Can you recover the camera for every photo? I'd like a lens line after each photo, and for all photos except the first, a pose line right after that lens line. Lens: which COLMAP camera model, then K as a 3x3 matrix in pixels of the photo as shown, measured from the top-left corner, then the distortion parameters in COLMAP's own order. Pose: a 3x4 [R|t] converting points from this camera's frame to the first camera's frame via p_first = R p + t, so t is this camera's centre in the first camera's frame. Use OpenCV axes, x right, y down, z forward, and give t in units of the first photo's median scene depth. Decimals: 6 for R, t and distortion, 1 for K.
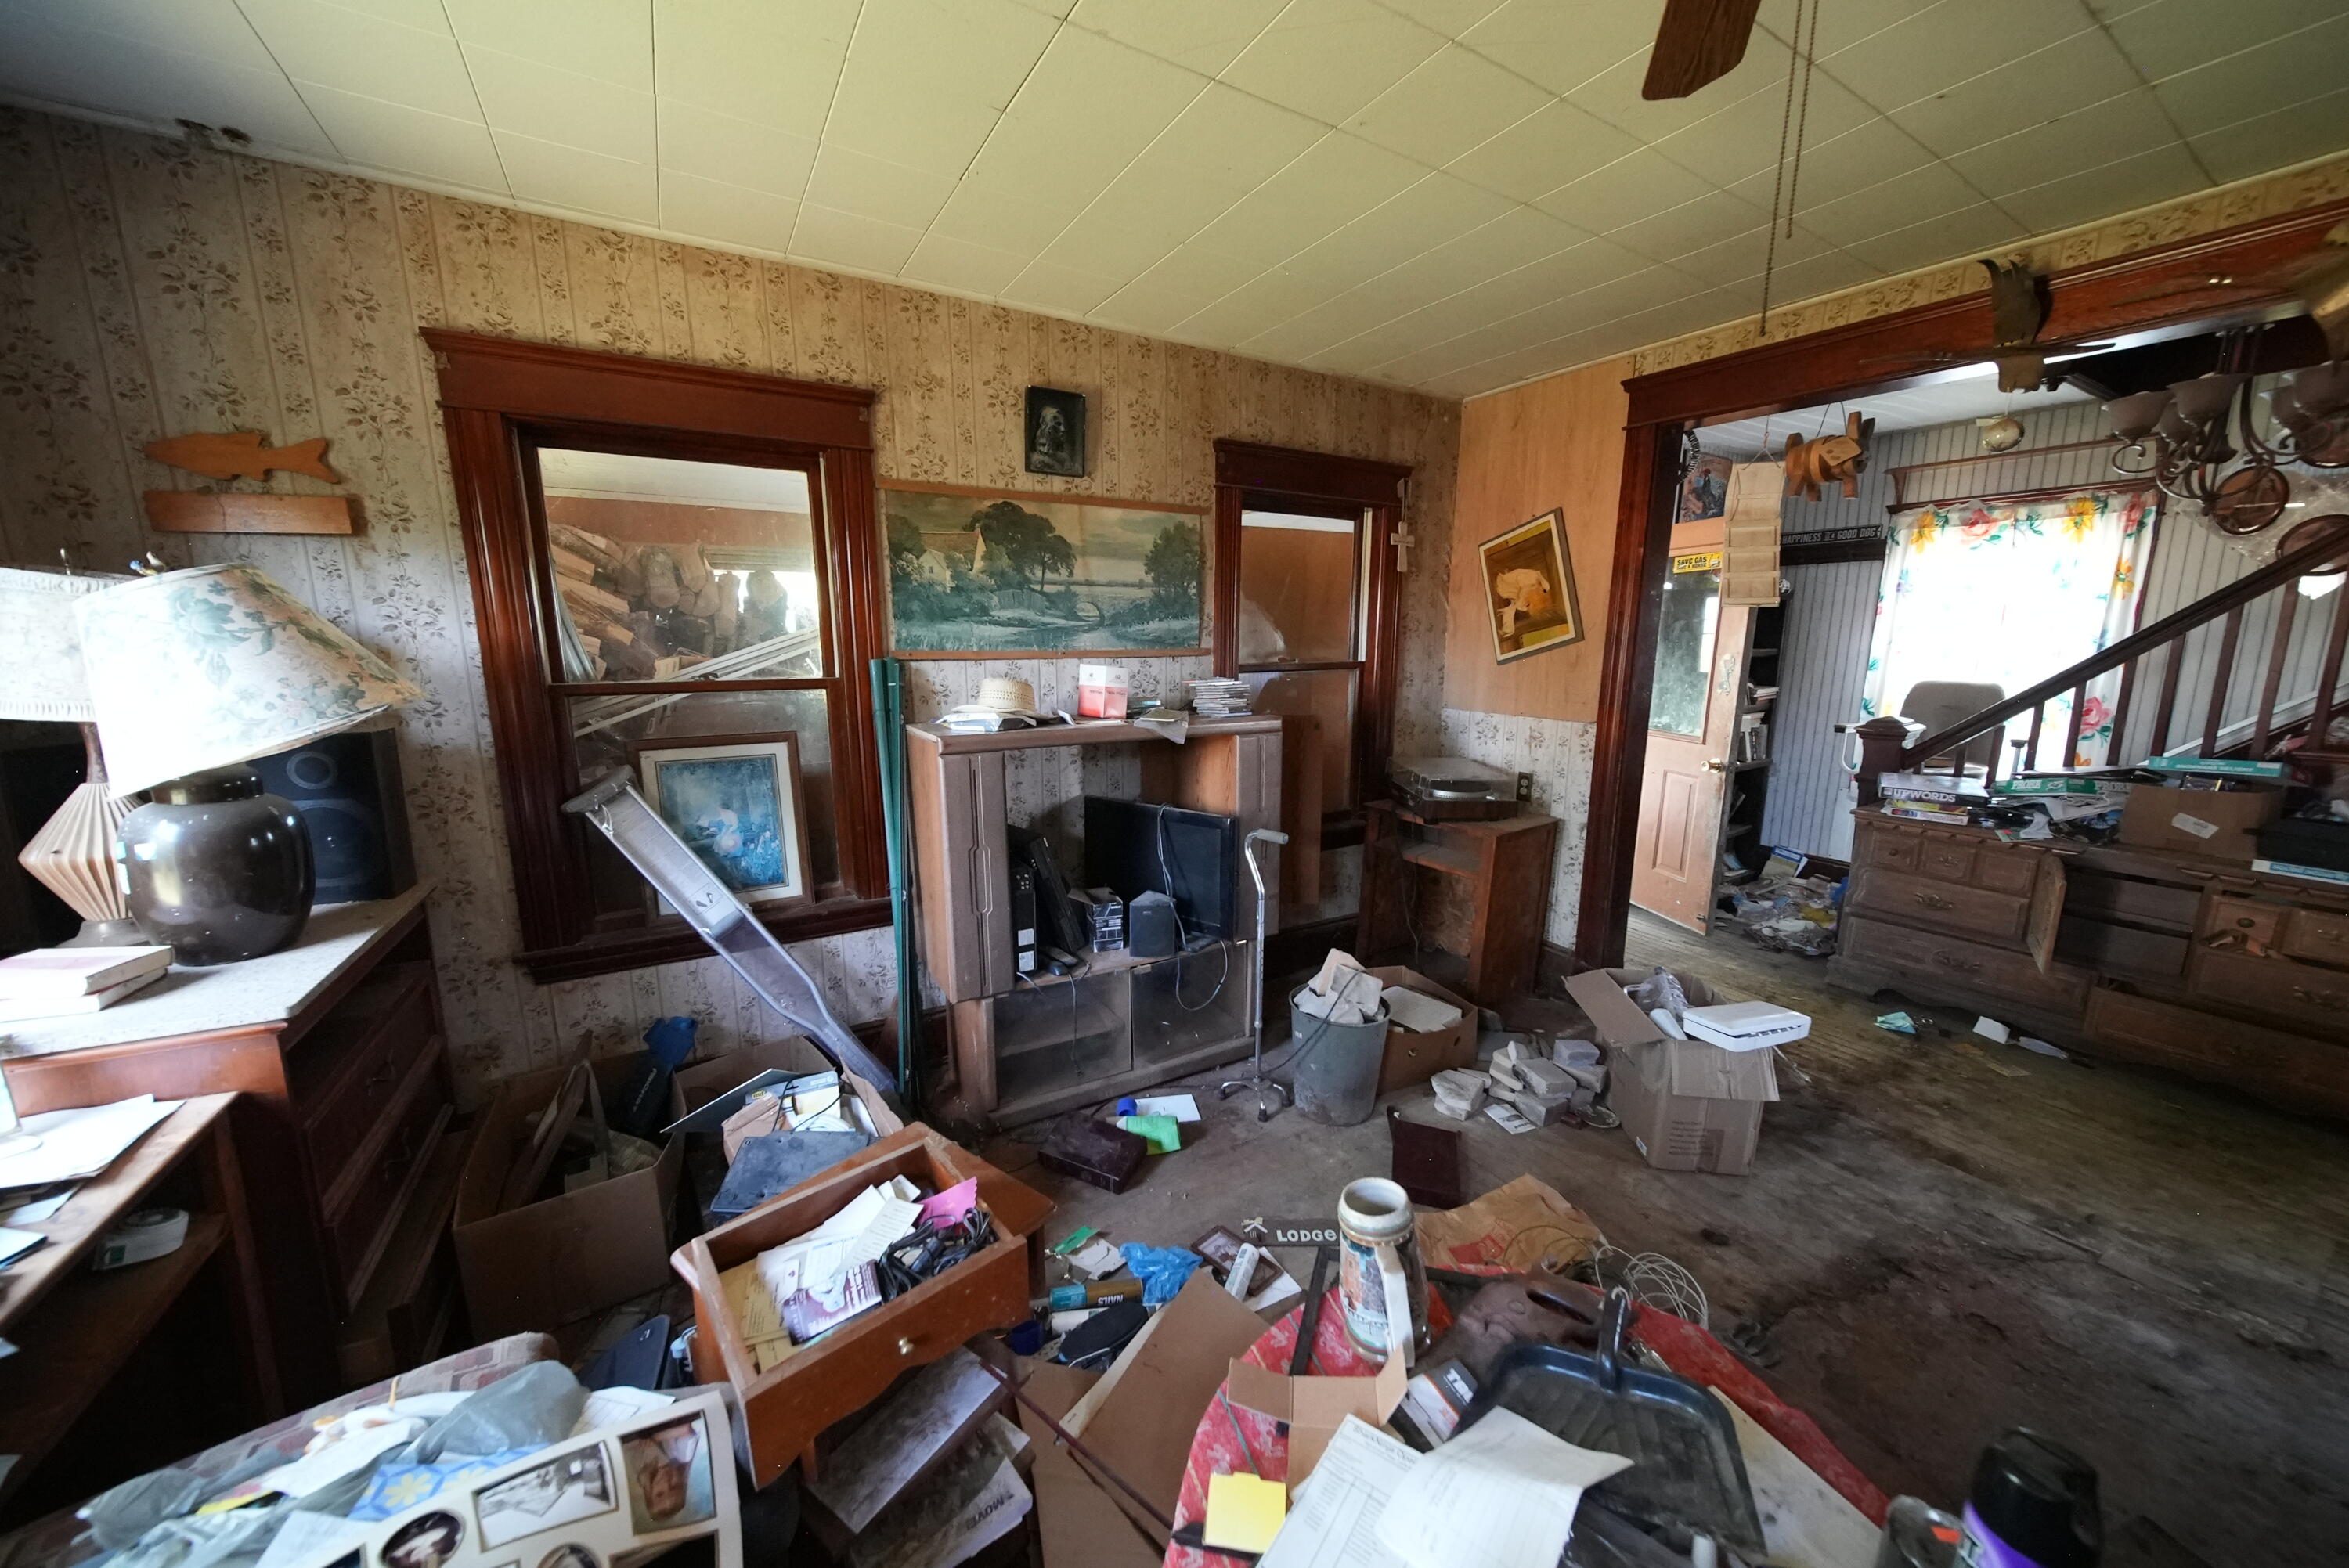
lens RADIAL K [[821.8, 0, 1173.4], [0, 821.8, 786.2], [0, 0, 1]] dist [0.000980, -0.001495]
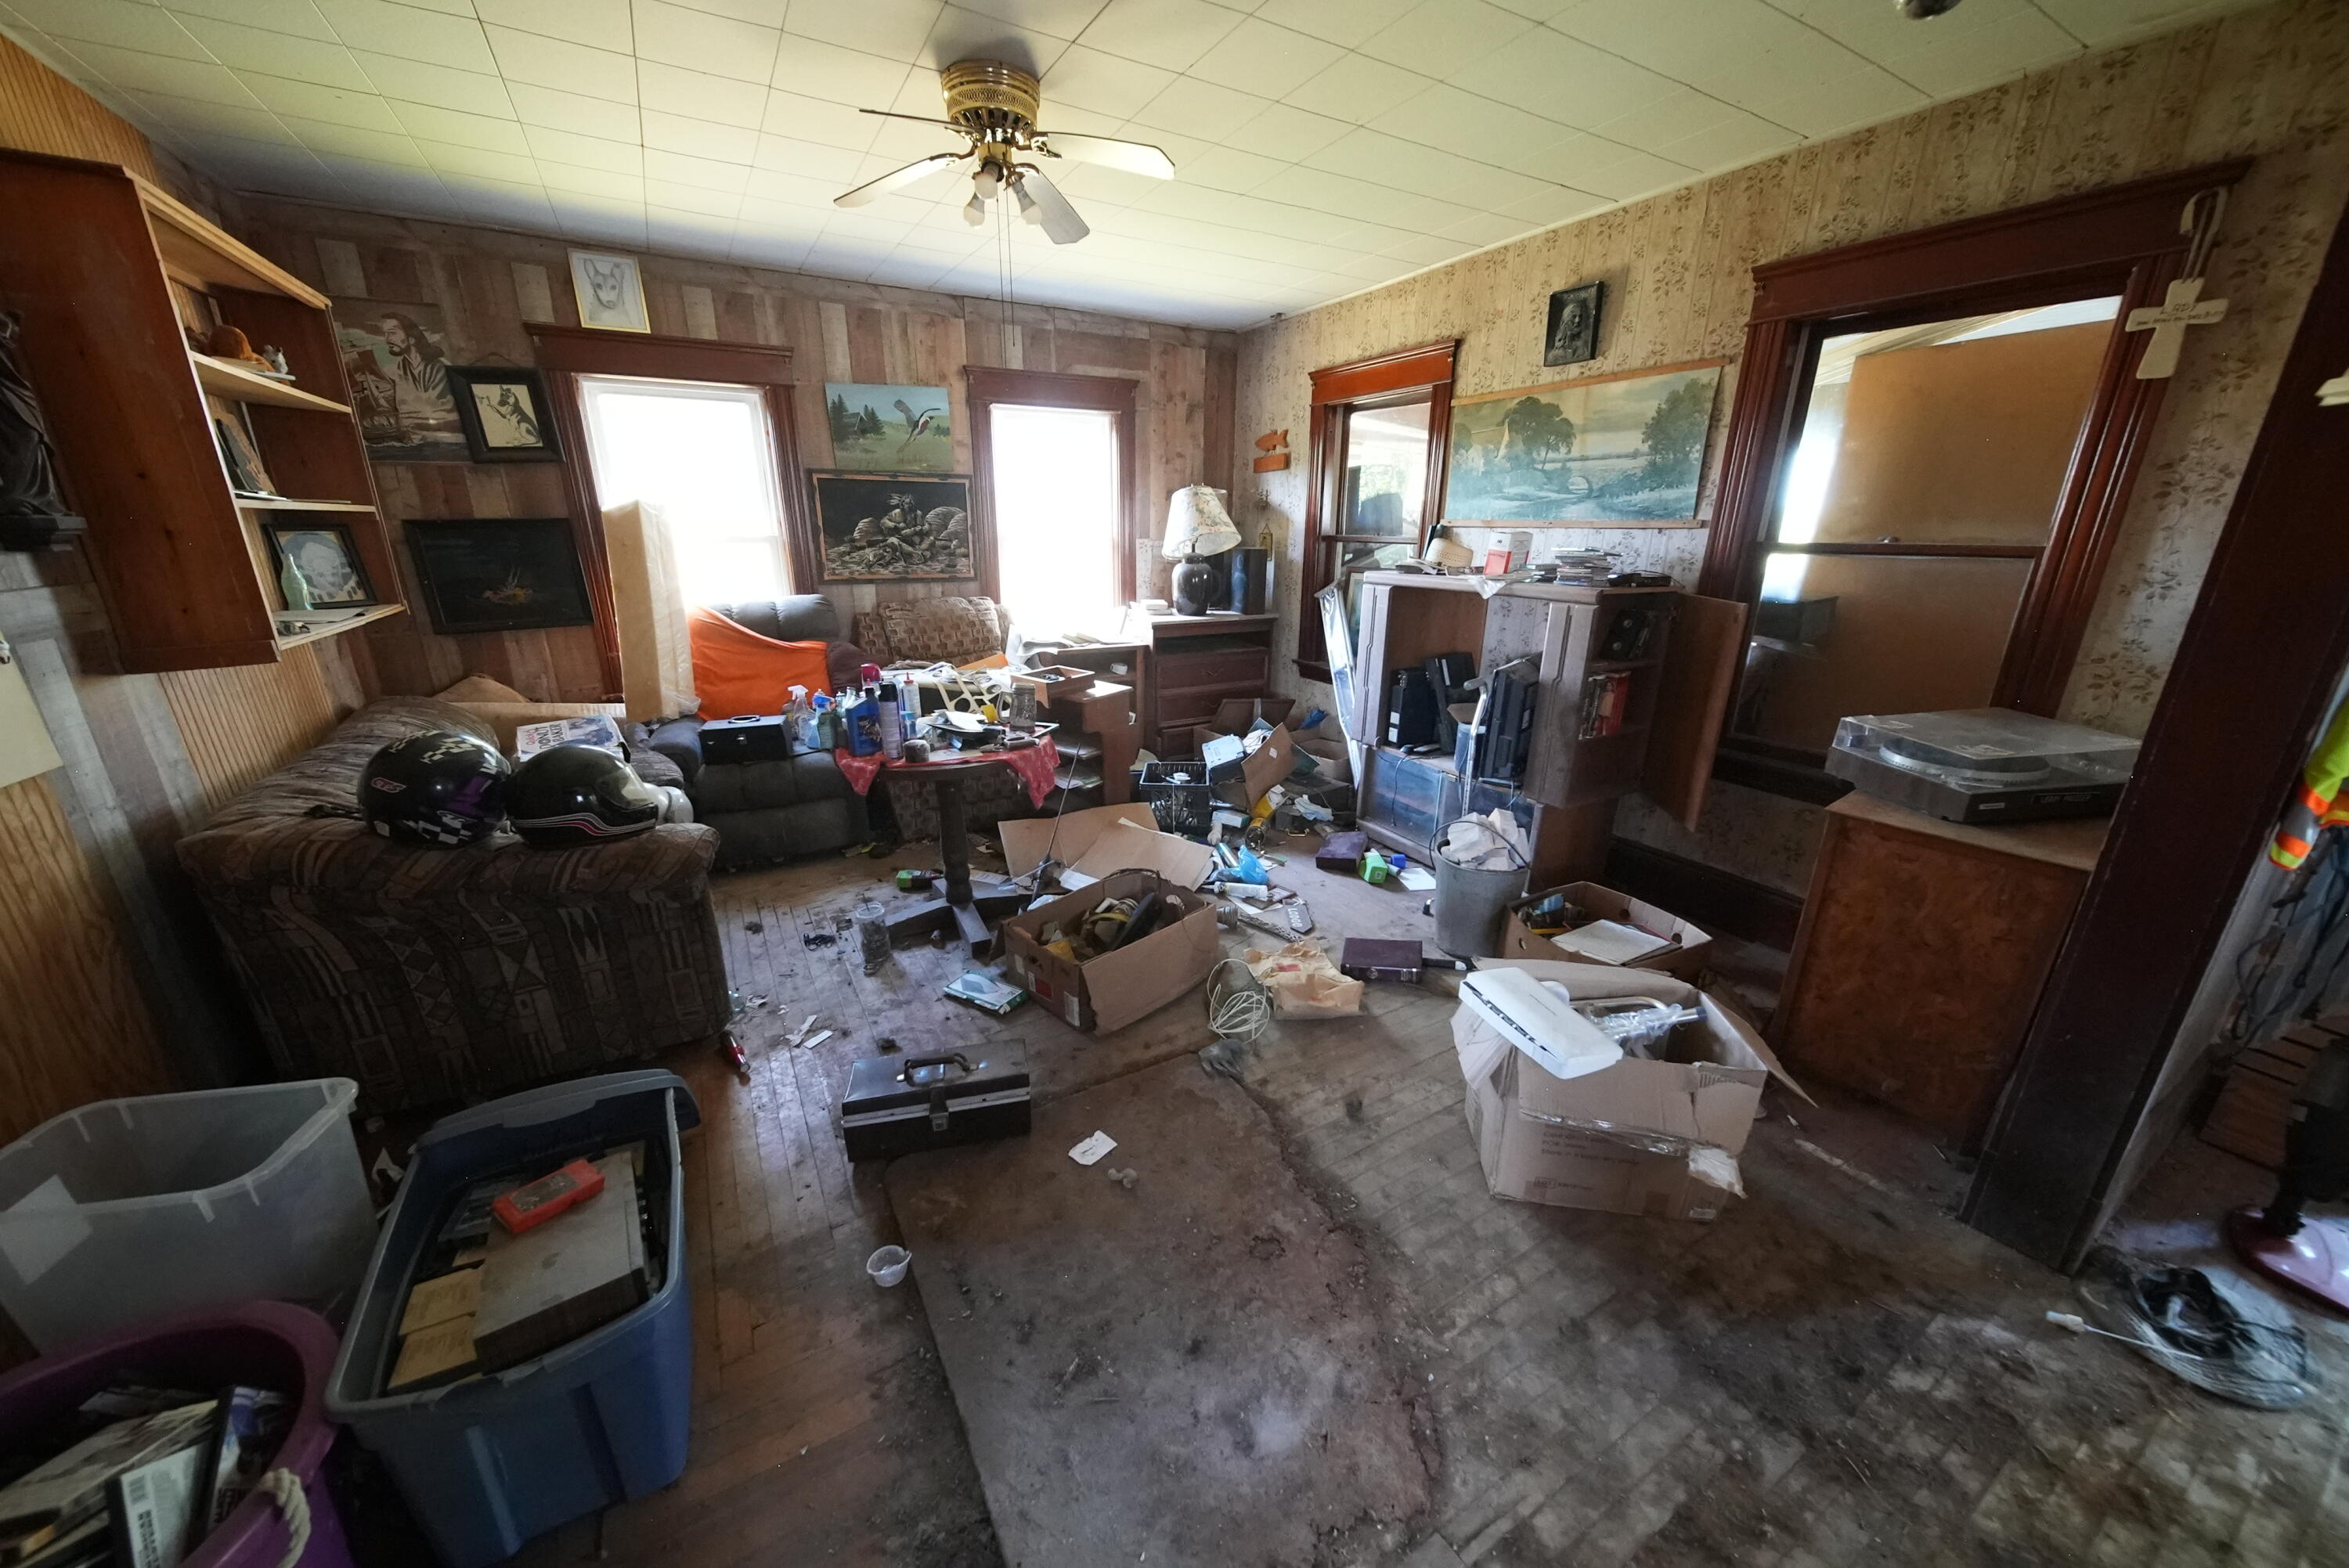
lens RADIAL K [[821.8, 0, 1171.7], [0, 821.8, 786.7], [0, 0, 1]] dist [0.000980, -0.001495]
pose [[-0.010240, 0.307493, -0.951495, 1.118456], [-0.184187, 0.934684, 0.304042, -0.068419], [0.982838, 0.178367, 0.047065, 0.487867]]
